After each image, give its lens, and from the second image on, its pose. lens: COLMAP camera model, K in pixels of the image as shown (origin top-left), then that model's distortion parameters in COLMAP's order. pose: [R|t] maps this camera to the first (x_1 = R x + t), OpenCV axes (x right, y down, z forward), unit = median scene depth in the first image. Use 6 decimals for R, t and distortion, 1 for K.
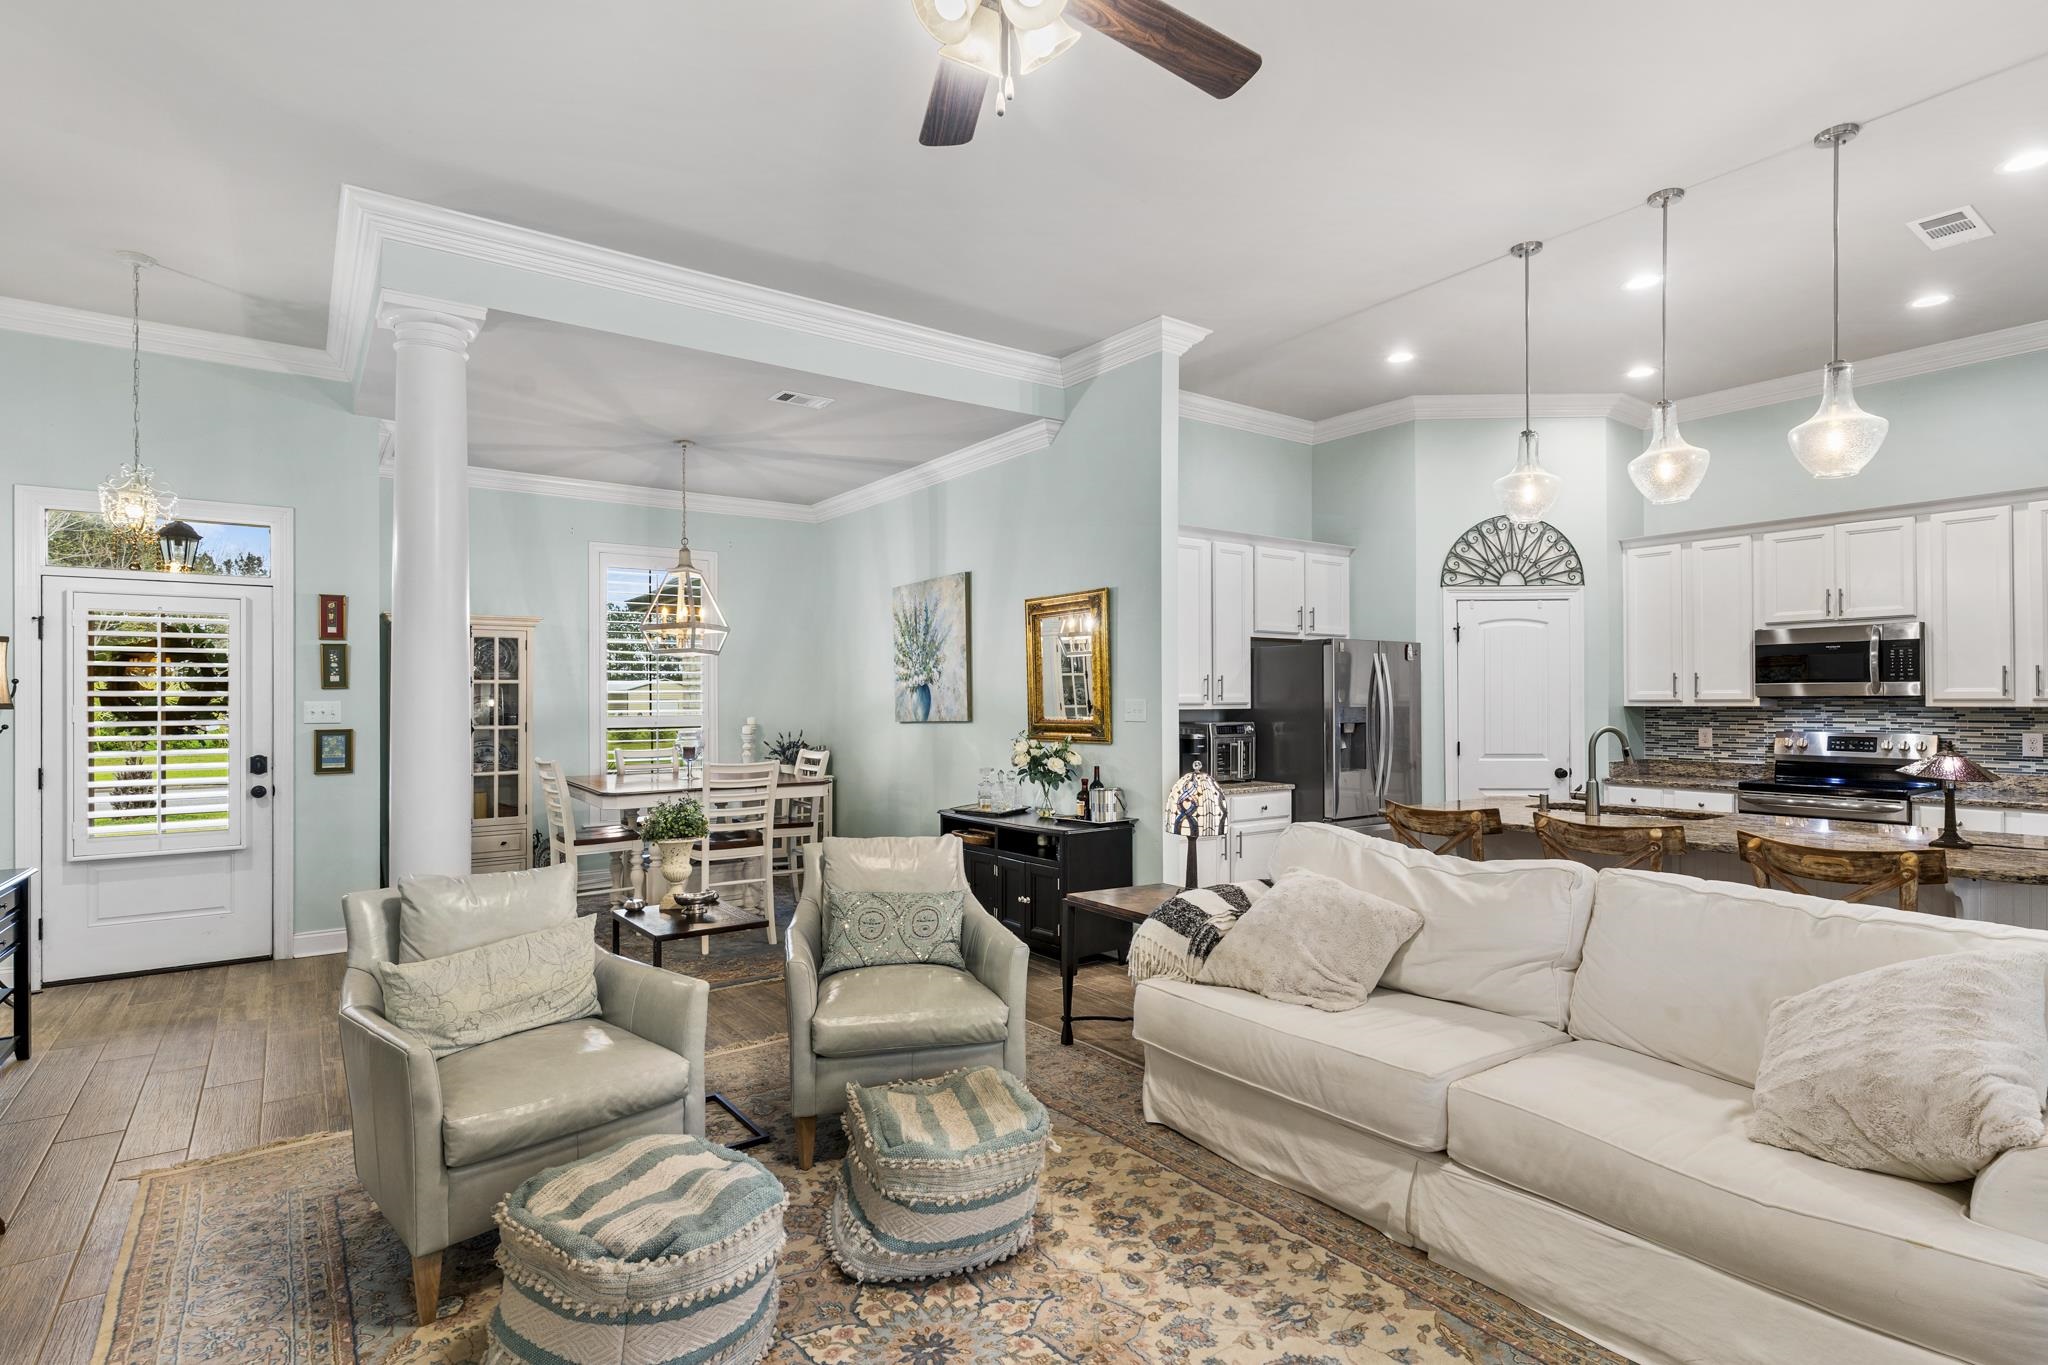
lens RADIAL K [[1005.0, 0, 1027.3], [0, 1005.0, 693.2], [0, 0, 1]] dist [0.002222, 0.000776]
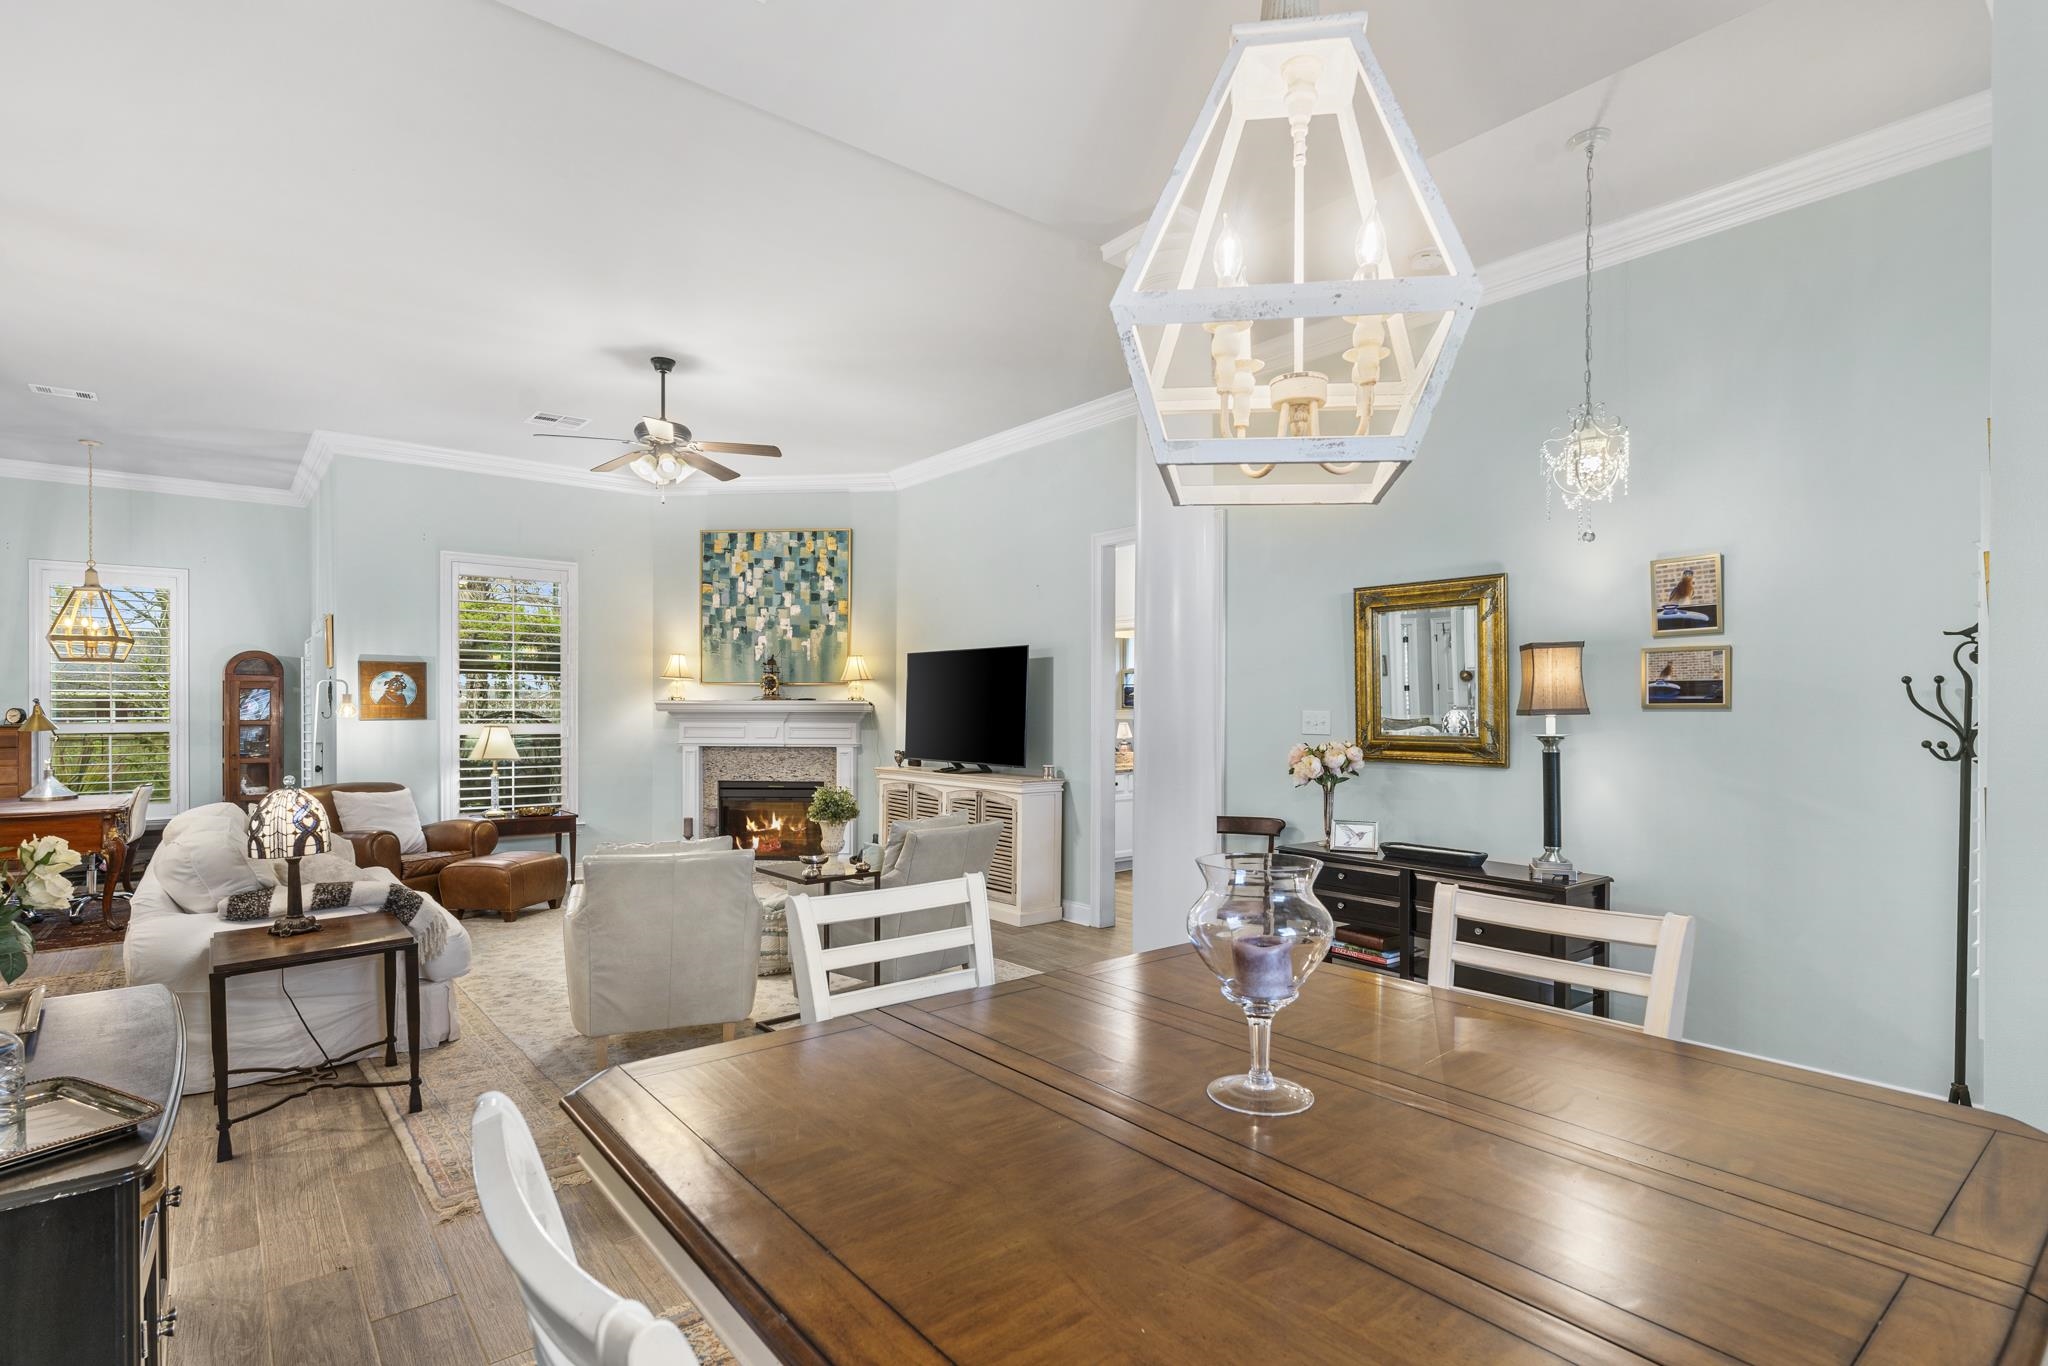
lens RADIAL K [[1001.6, 0, 1040.2], [0, 1001.6, 715.4], [0, 0, 1]] dist [0.002560, 0.001182]
pose [[-0.997982, 0.002575, -0.063439, -0.275716], [0.002320, 0.999989, 0.004088, 0.006430], [0.063449, 0.003933, -0.997977, 1.186929]]
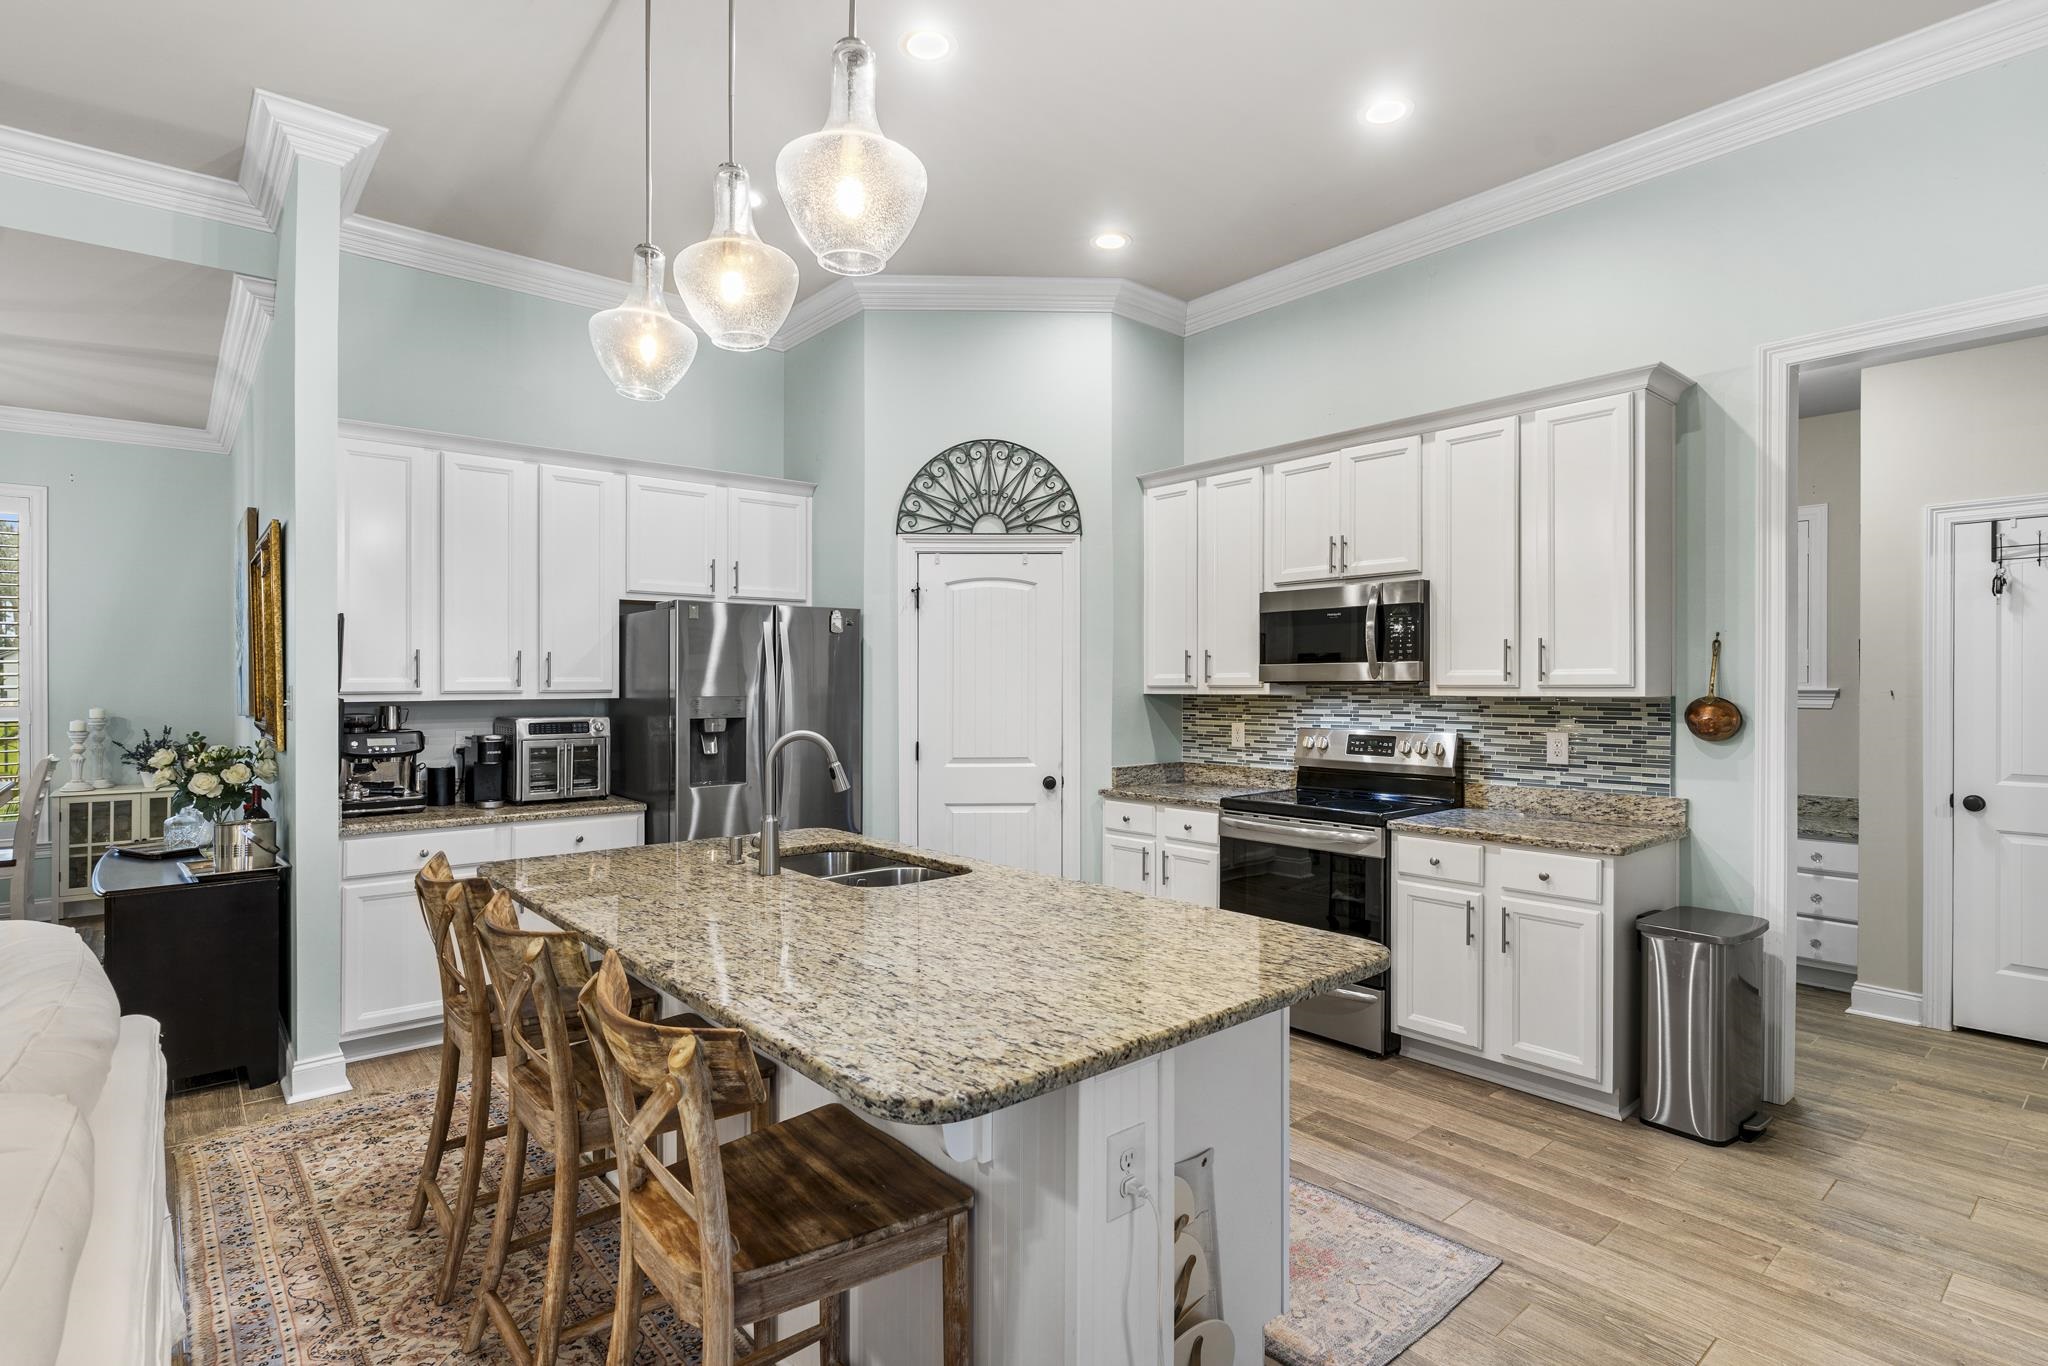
lens RADIAL K [[1008.5, 0, 1024.0], [0, 1008.5, 683.0], [0, 0, 1]] dist [0.000104, 0.000484]
pose [[0.996699, -0.000382, 0.081186, 0.449735], [-0.000159, 0.999978, 0.006667, -0.000570], [-0.081186, -0.006658, 0.996677, 0.246670]]
